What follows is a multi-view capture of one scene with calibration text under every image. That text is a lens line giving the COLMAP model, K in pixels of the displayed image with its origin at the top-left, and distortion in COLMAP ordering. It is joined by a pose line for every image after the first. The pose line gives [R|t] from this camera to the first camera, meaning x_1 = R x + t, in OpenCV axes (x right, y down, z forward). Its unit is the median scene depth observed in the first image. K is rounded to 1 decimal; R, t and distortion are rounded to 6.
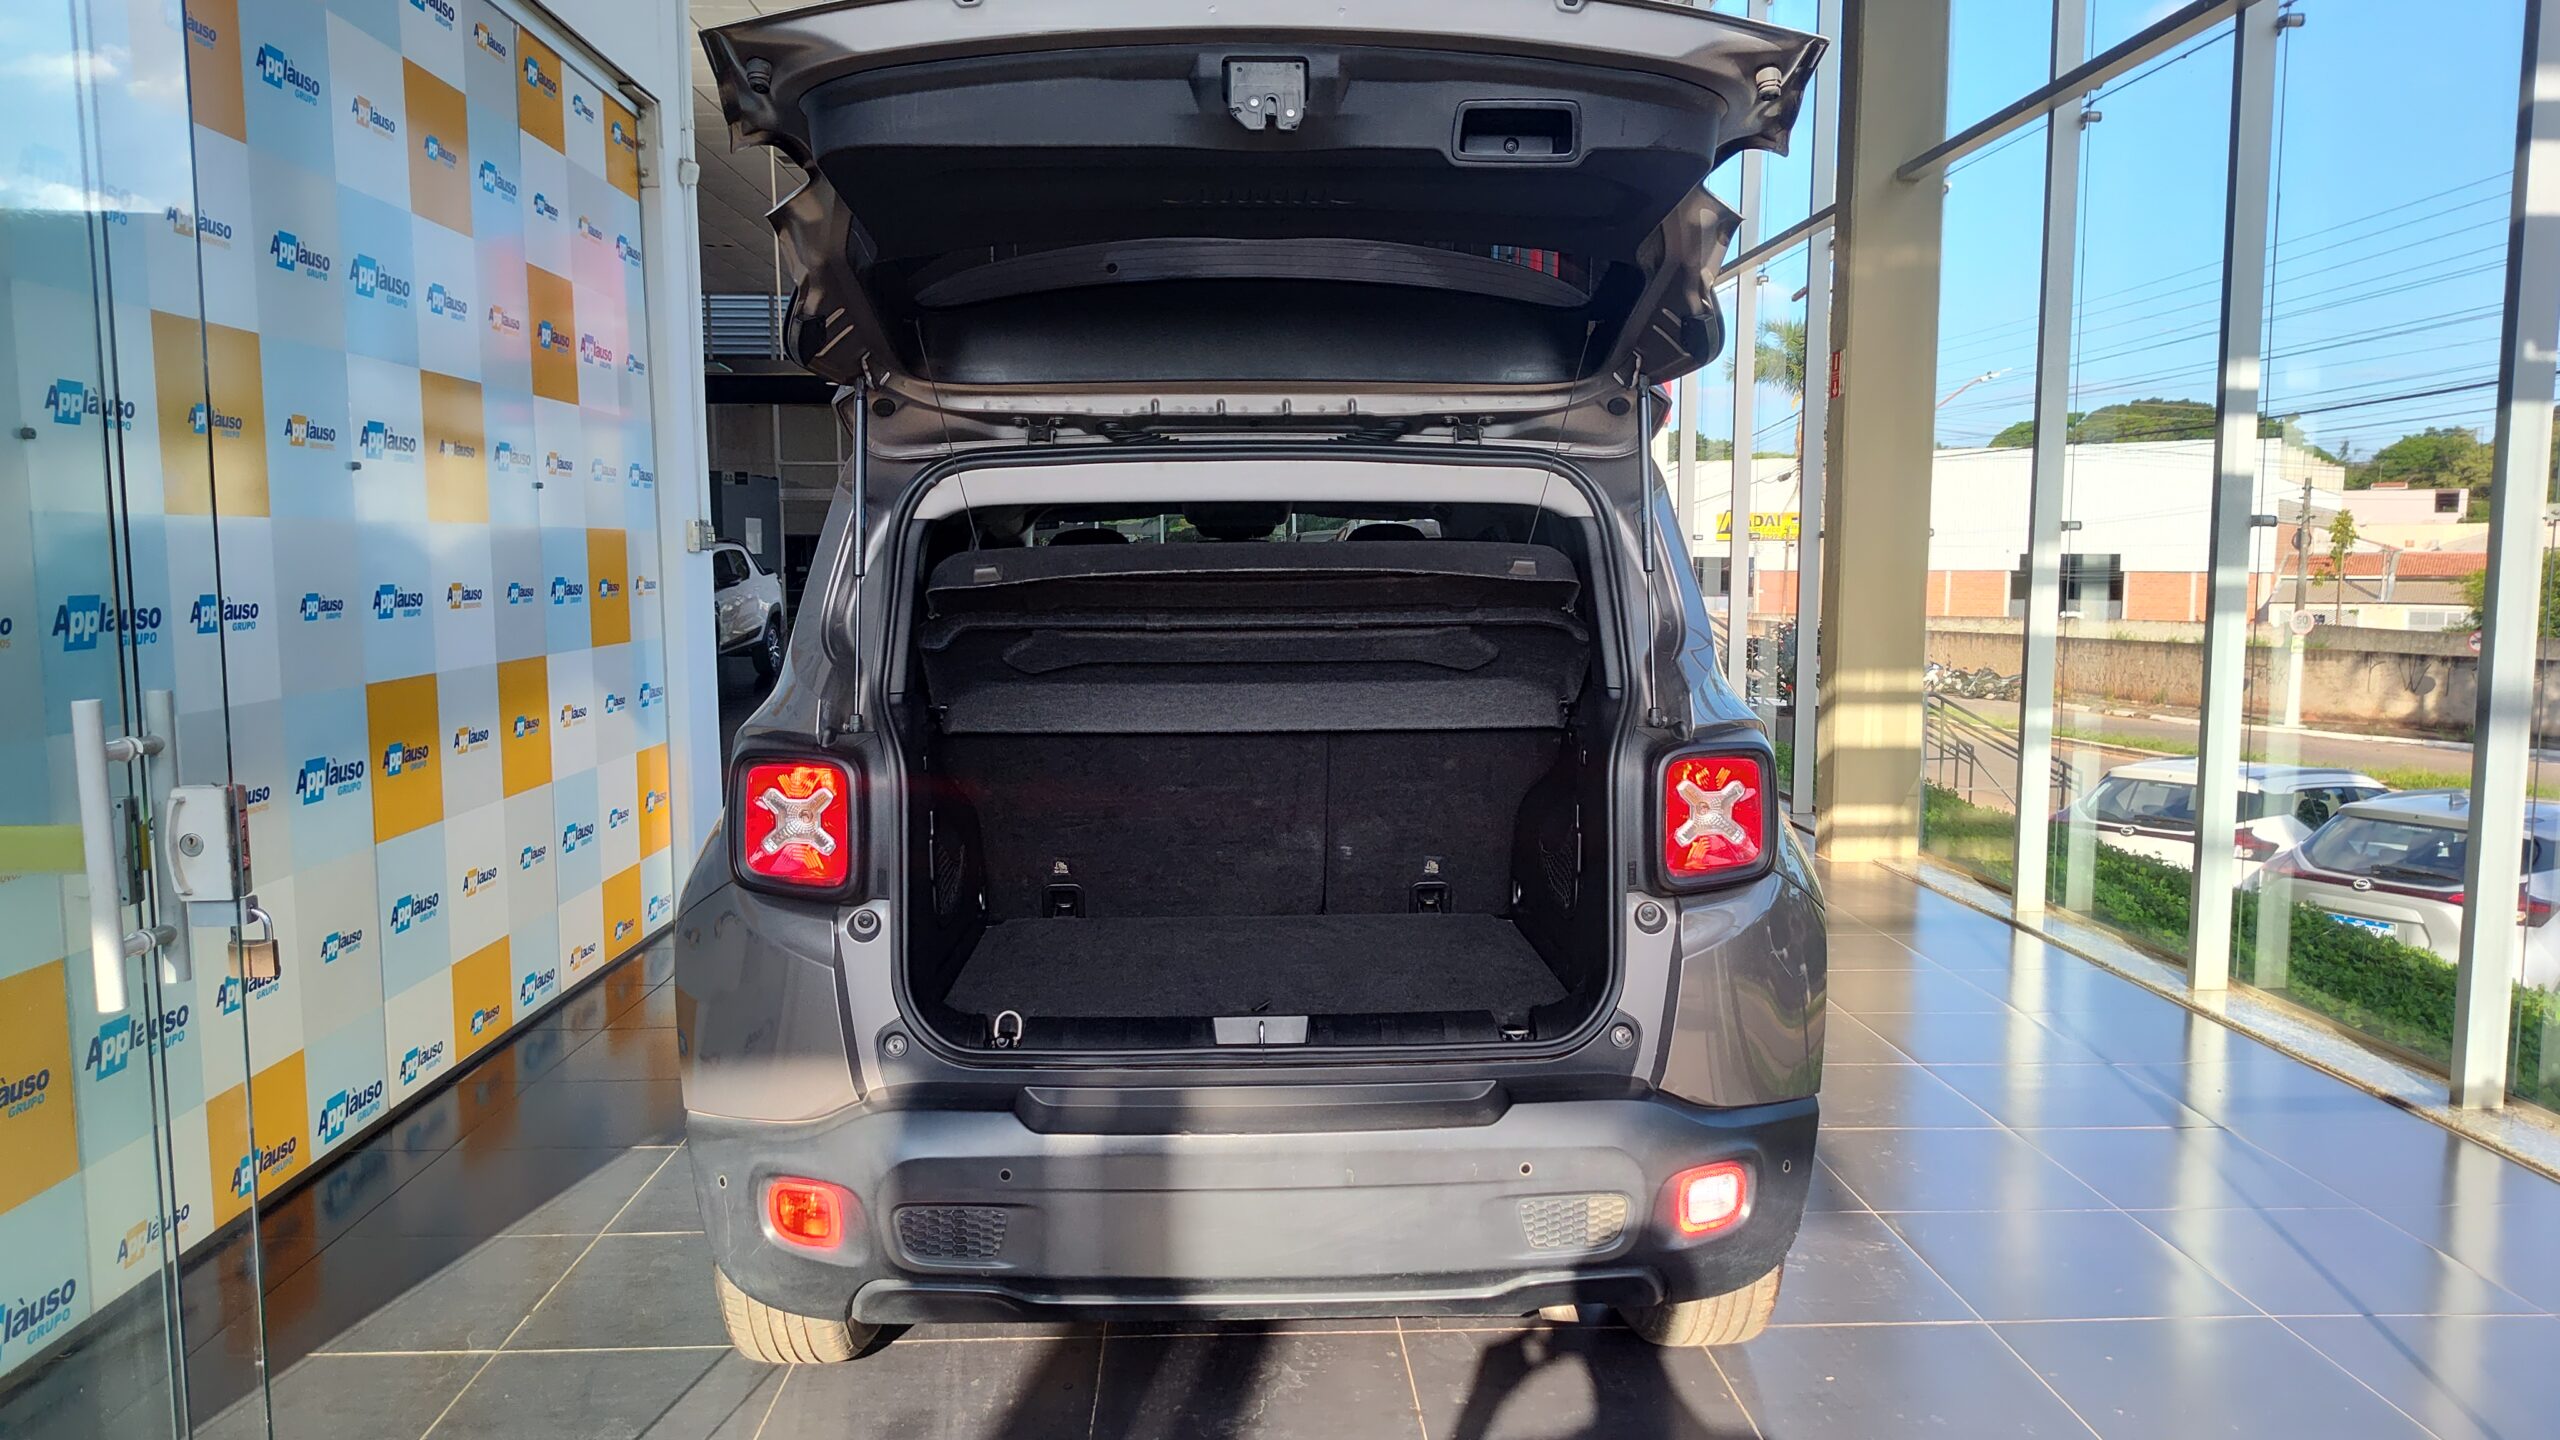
lens RADIAL K [[1754.0, 0, 1271.2], [0, 1754.0, 713.1], [0, 0, 1]] dist [0.025792, -0.047438]
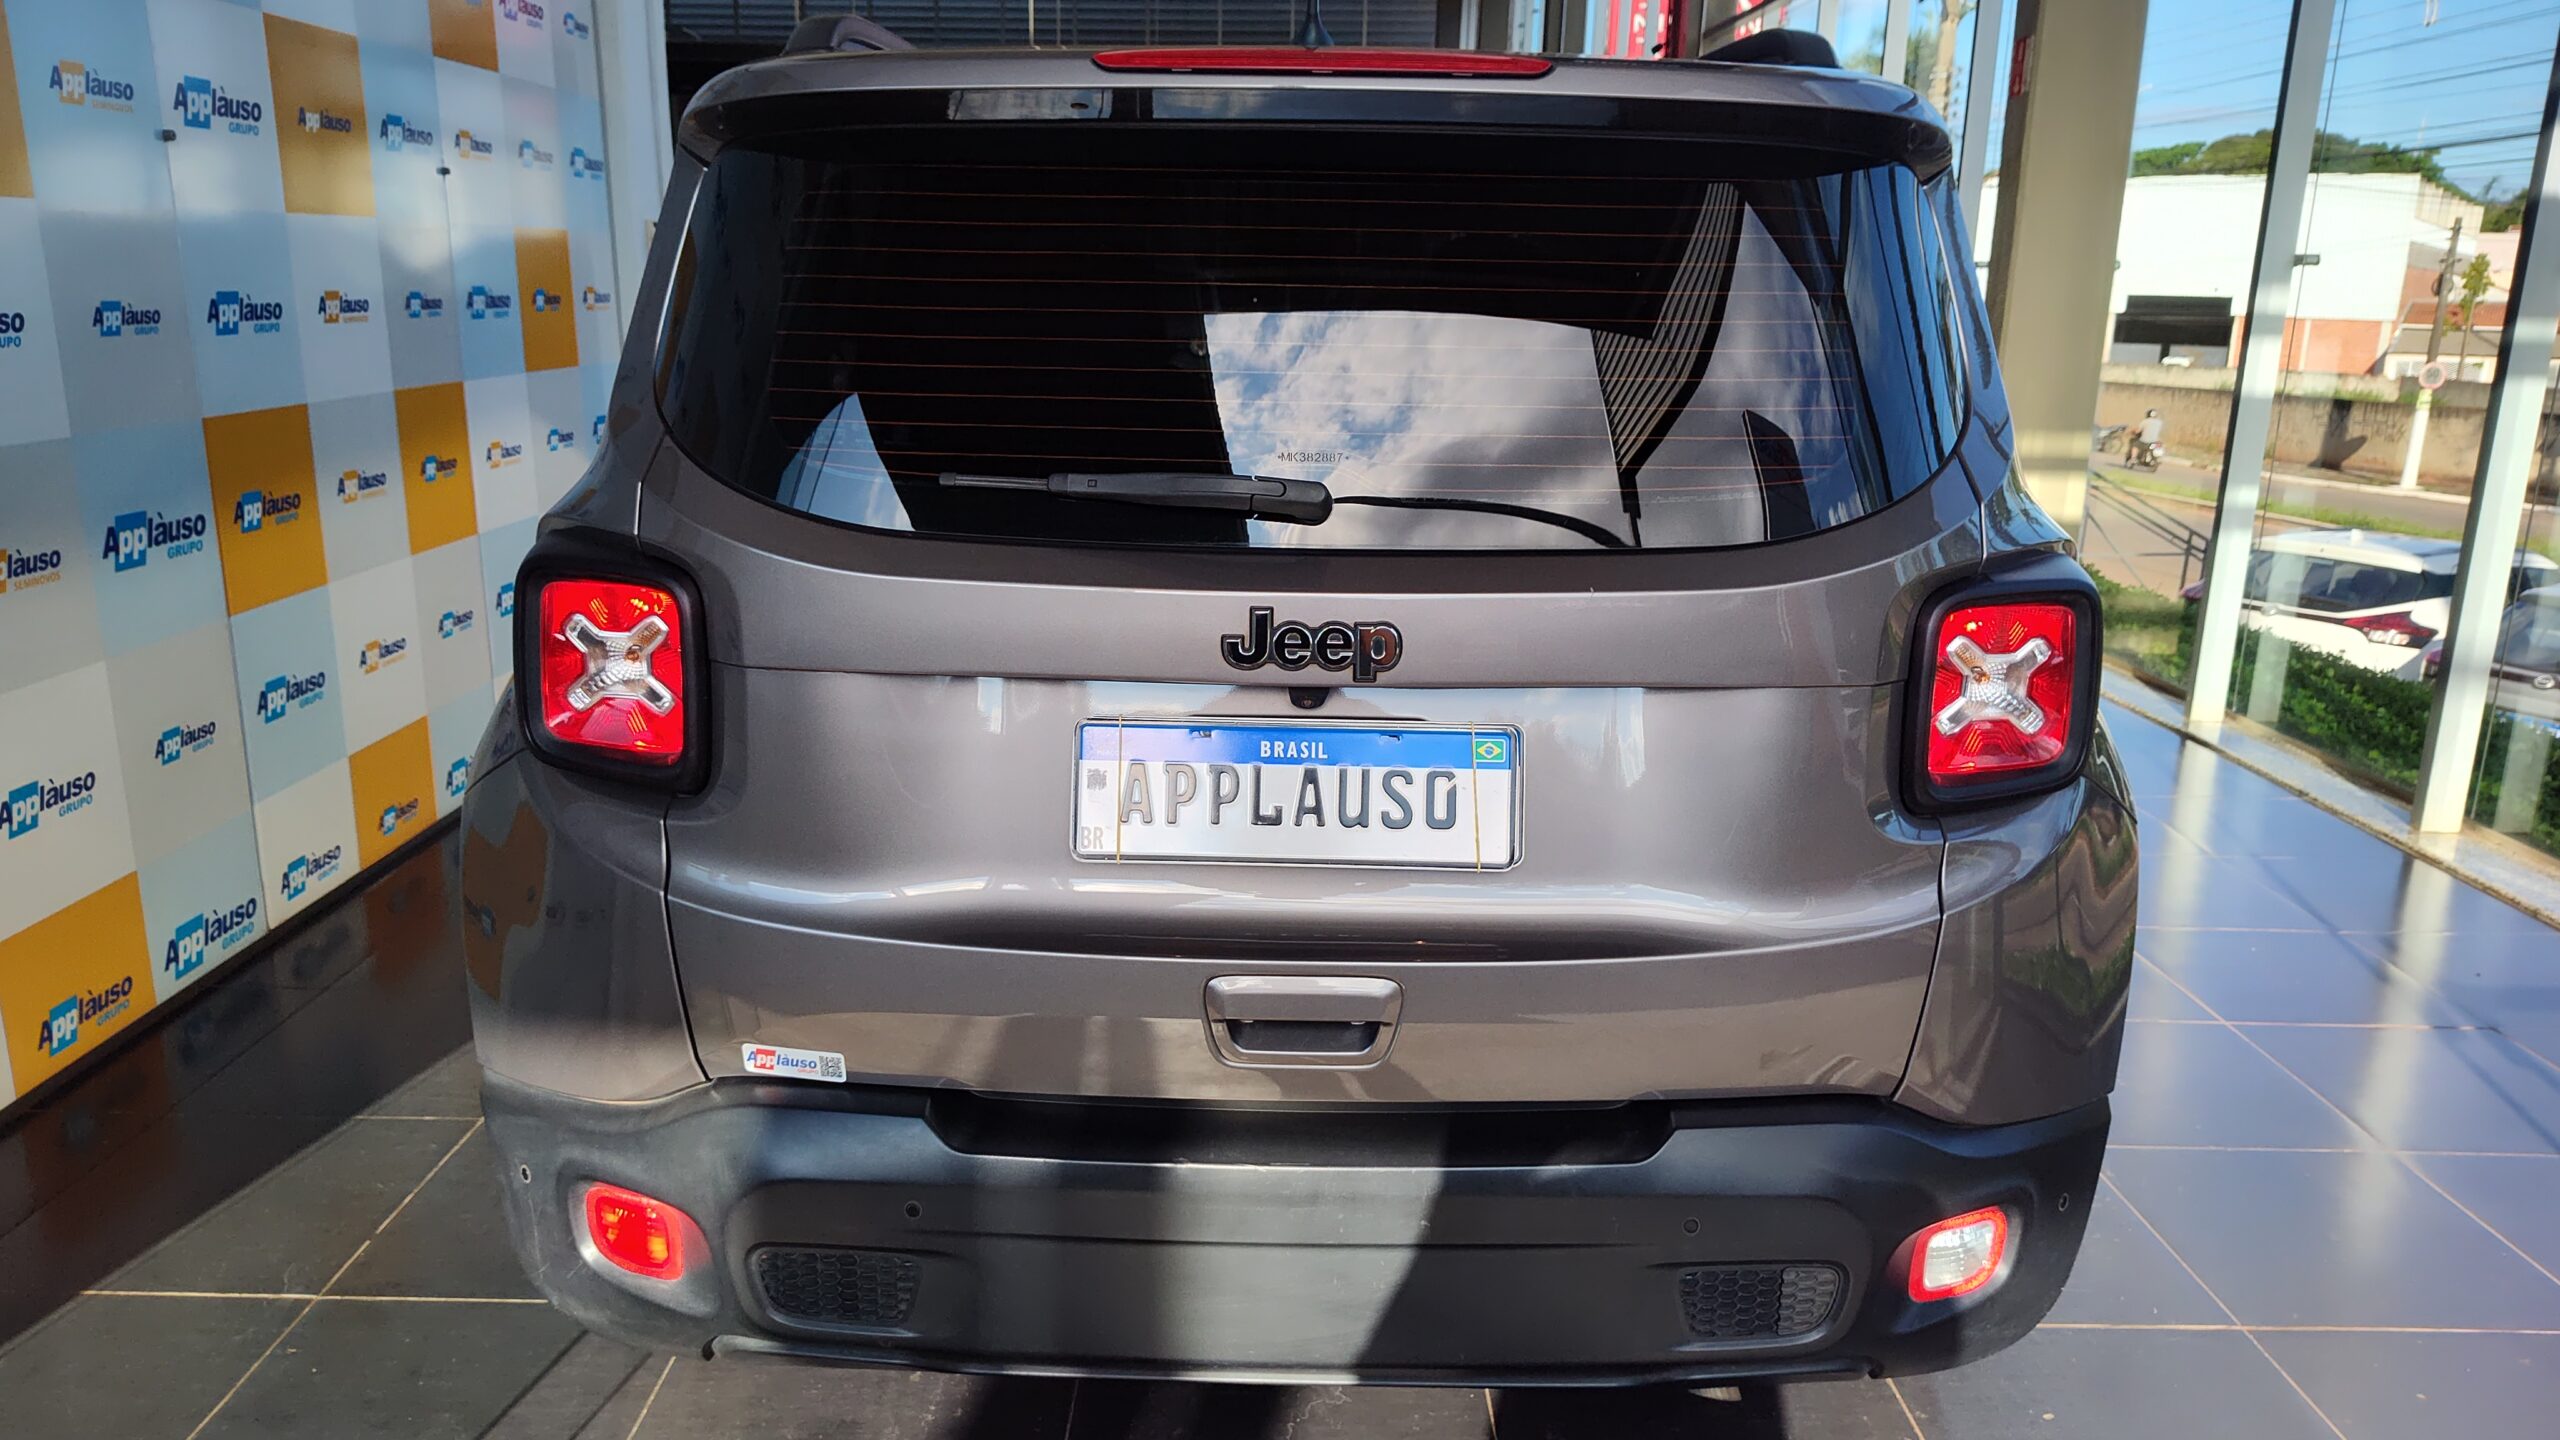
lens RADIAL K [[1789.5, 0, 1251.3], [0, 1789.5, 734.1], [0, 0, 1]] dist [-0.006398, -0.003566]
pose [[0.998783, 0.030211, -0.038978, -0.000459], [-0.023613, 0.986861, 0.159835, -0.014572], [0.043295, -0.158720, 0.986374, 0.182598]]
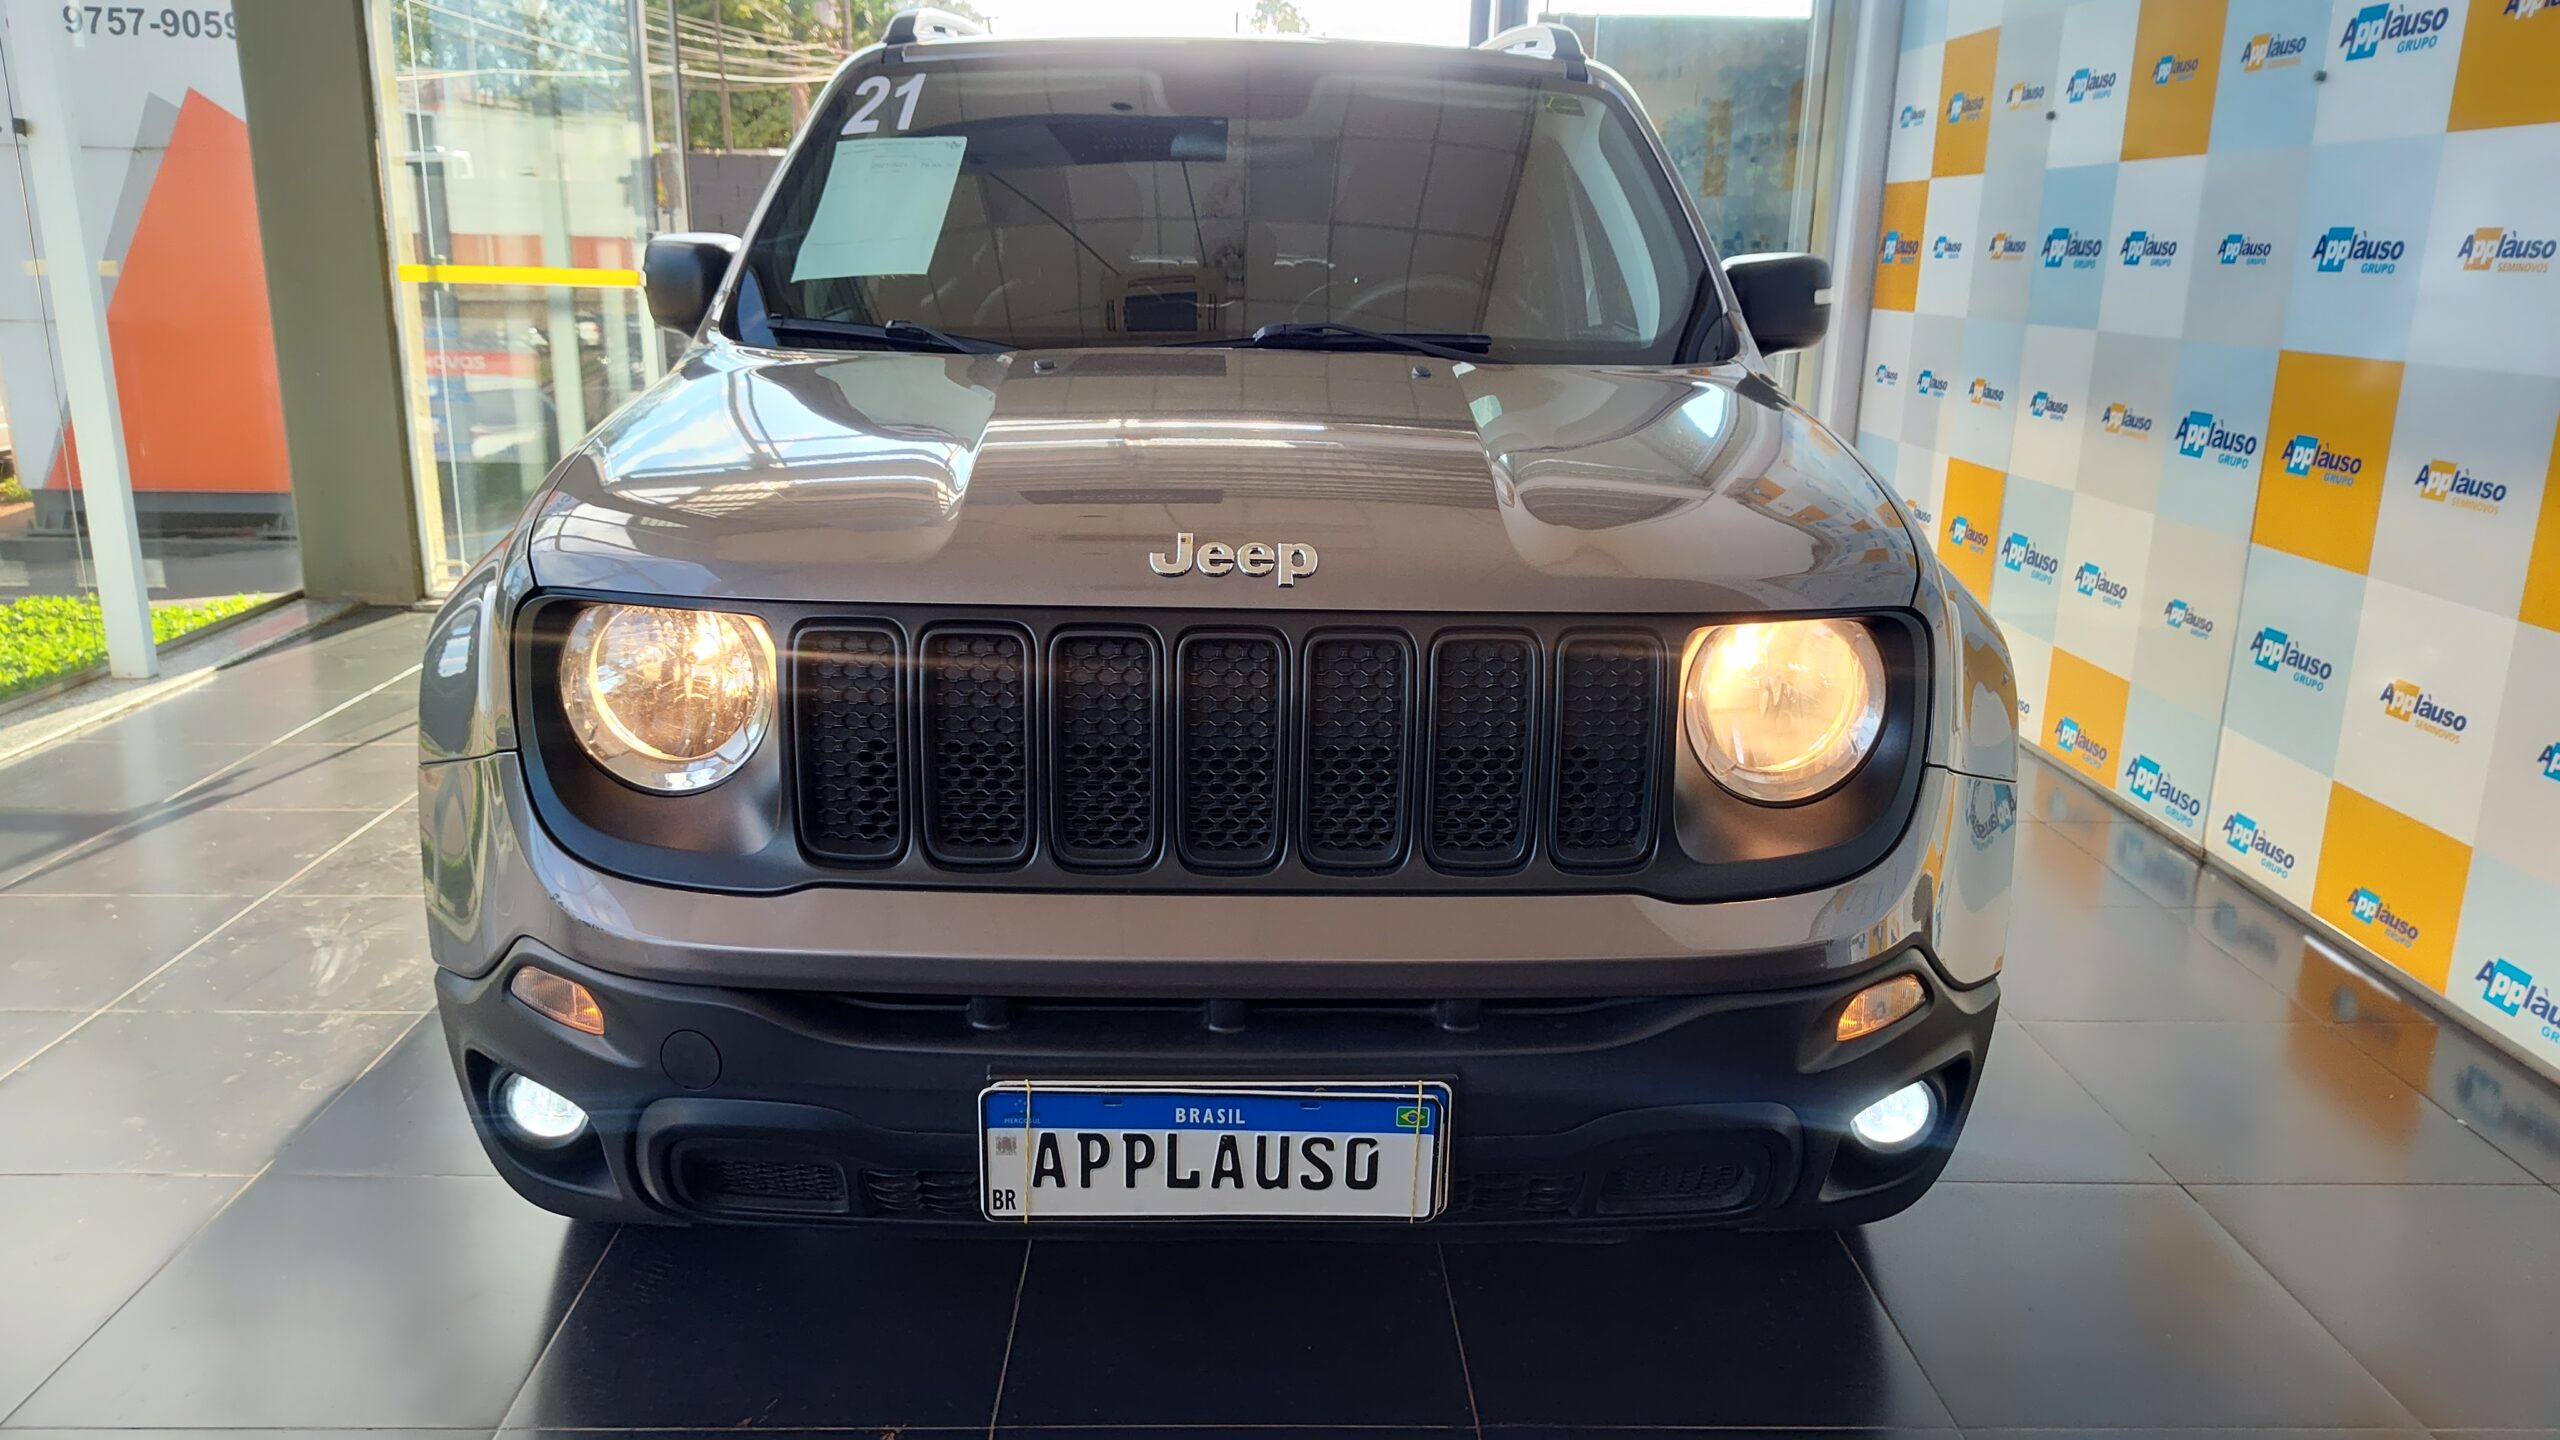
lens RADIAL K [[1844.5, 0, 1280.0], [0, 1844.5, 720.0], [0, 0, 1]] dist [0.007689, 0.003593]
pose [[-0.999846, -0.017413, -0.001967, -0.036572], [-0.017038, 0.939735, 0.341480, -0.133484], [-0.004098, 0.341461, -0.939887, 1.762704]]
